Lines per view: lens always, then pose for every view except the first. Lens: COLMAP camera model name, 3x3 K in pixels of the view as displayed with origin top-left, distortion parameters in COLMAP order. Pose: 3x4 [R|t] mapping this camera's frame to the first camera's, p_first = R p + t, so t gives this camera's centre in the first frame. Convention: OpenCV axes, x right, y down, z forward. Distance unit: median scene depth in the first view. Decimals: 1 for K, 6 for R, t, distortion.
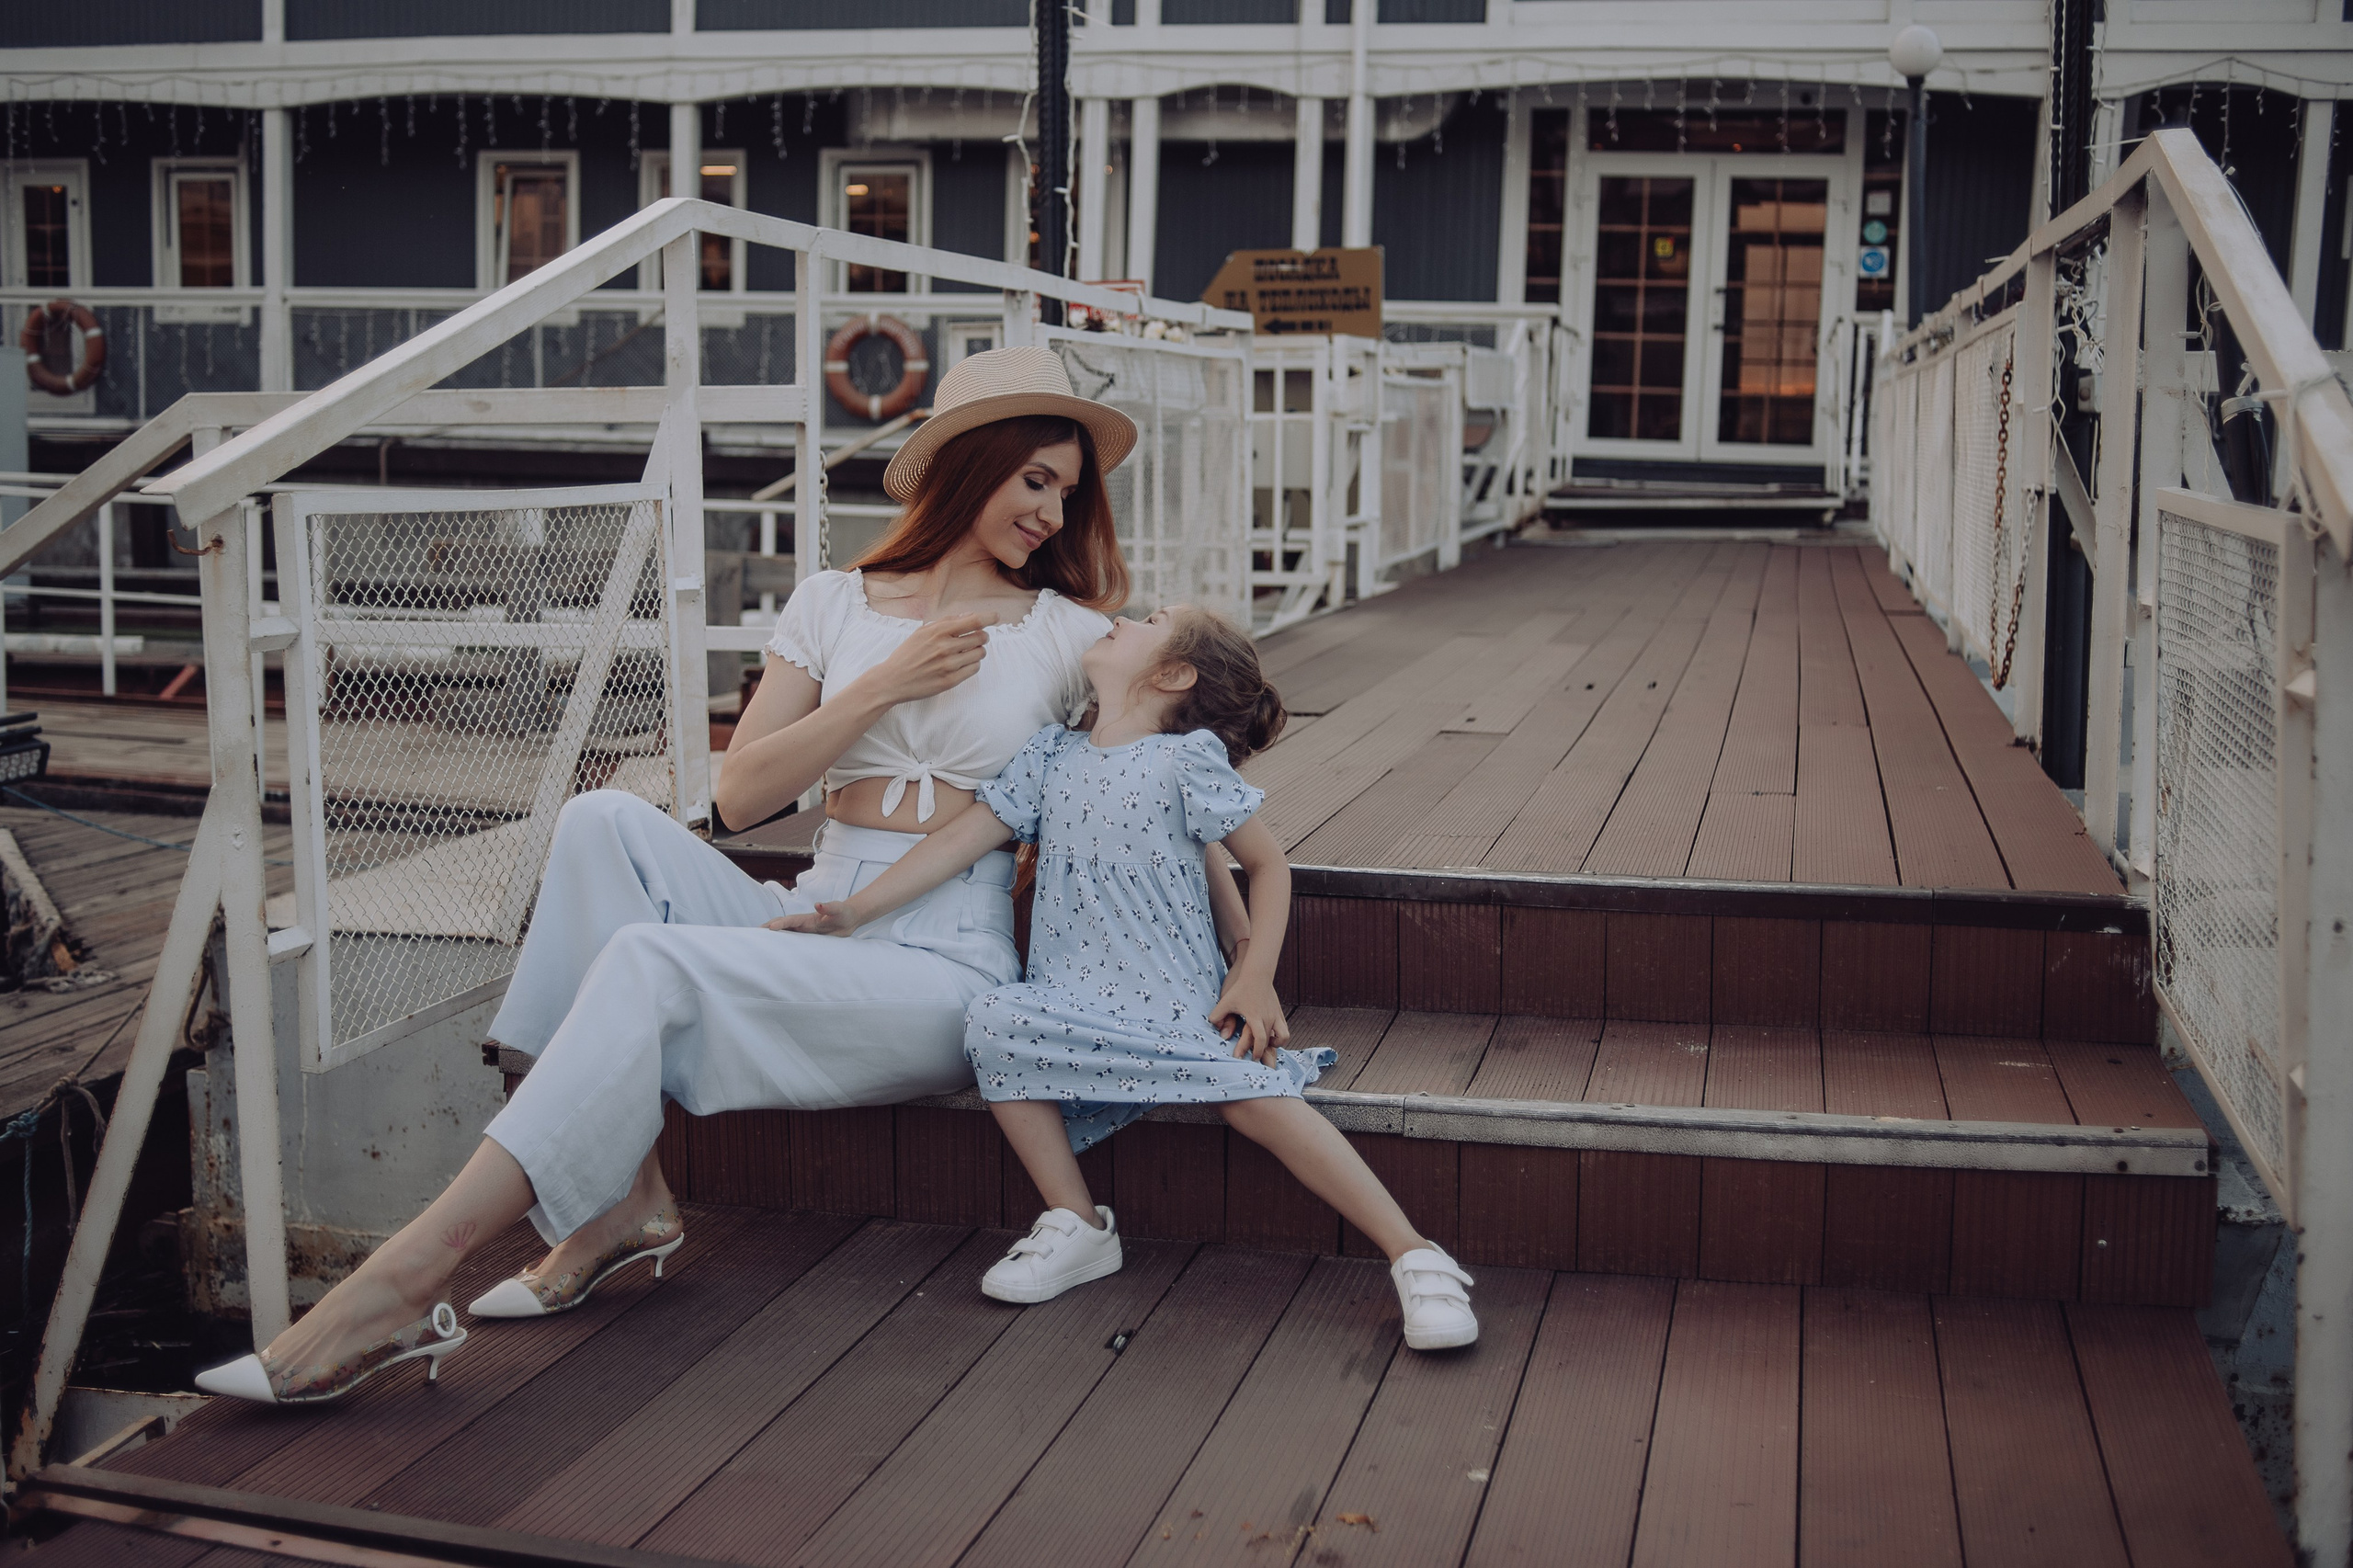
lens RADIAL K [[2651.9, 0, 1184.1], [0, 2651.9, 790.6], [0, 0, 1]] dist [-0.054396, 0.000000]
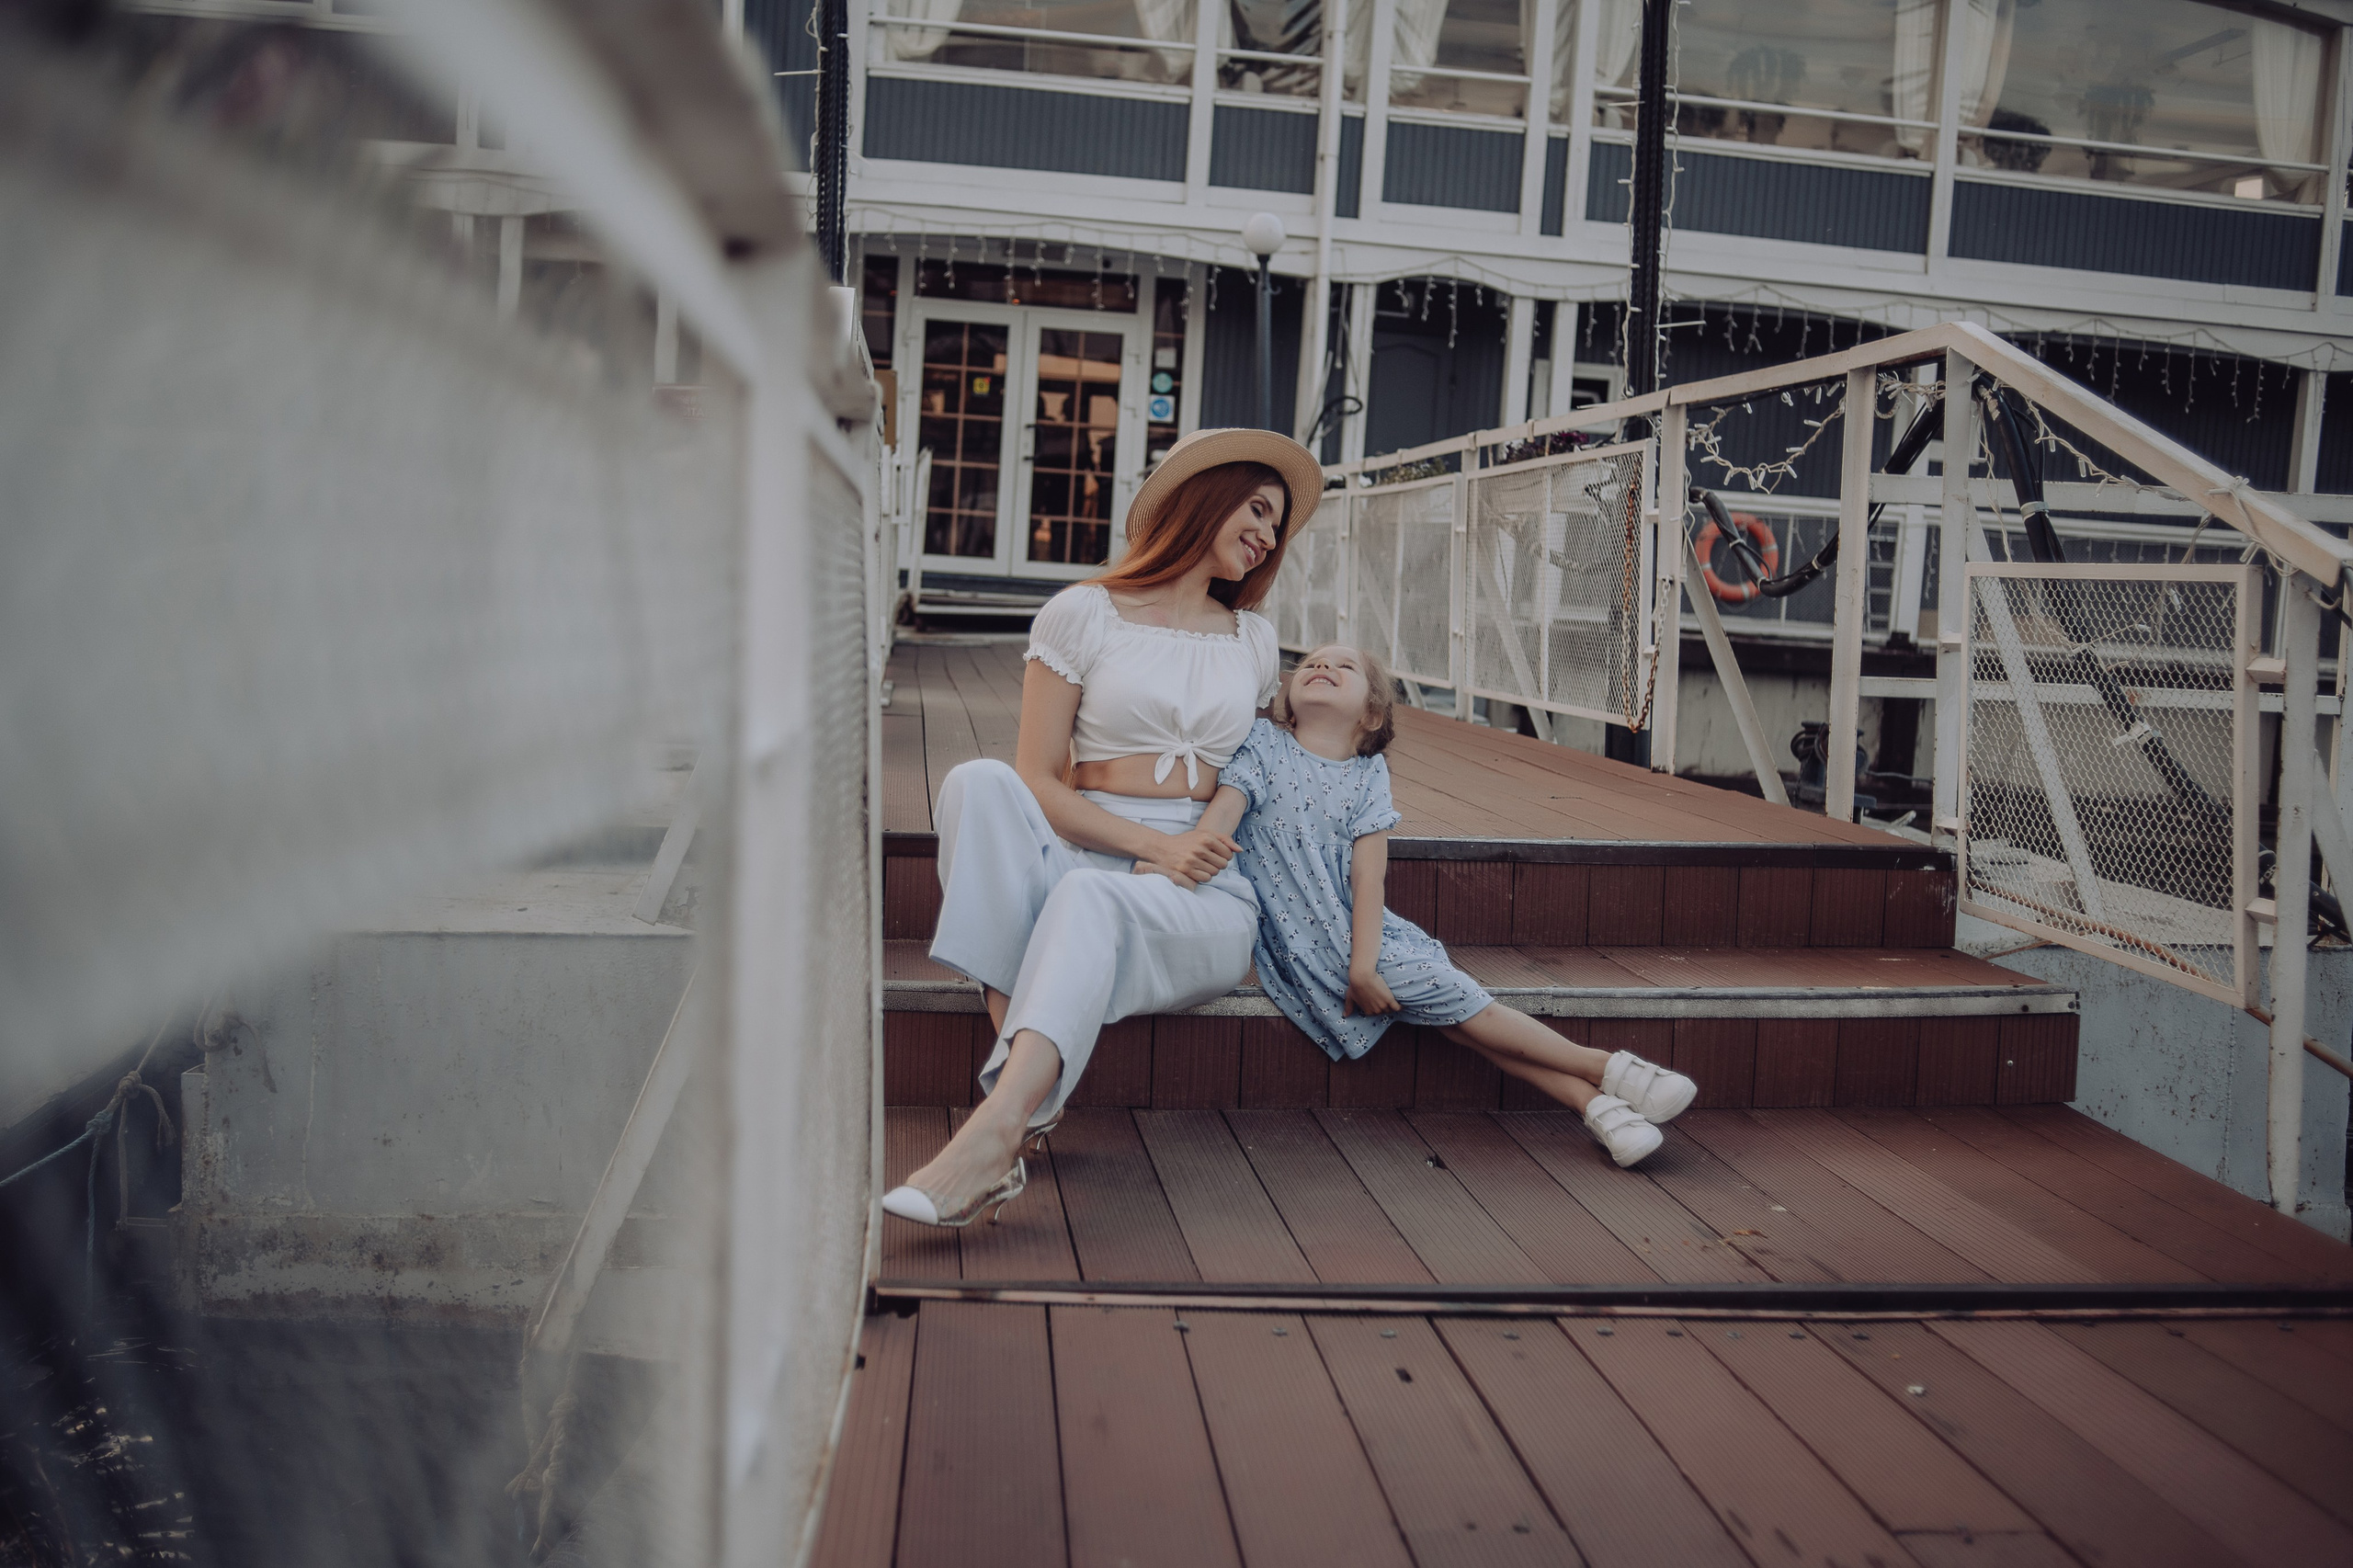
lens RADIAL K [[2651.9, 0, 1166.7], [0, 2651.9, 776.7], [0, 0, 1]] dist [-0.054396, 0.000000]
pose [[0.918313, 0.004885, 0.395825, -0.198717], [0.018580, 0.998290, -0.055425, 0.024786], [-0.395419, 0.058252, 0.916652, -0.054133]]
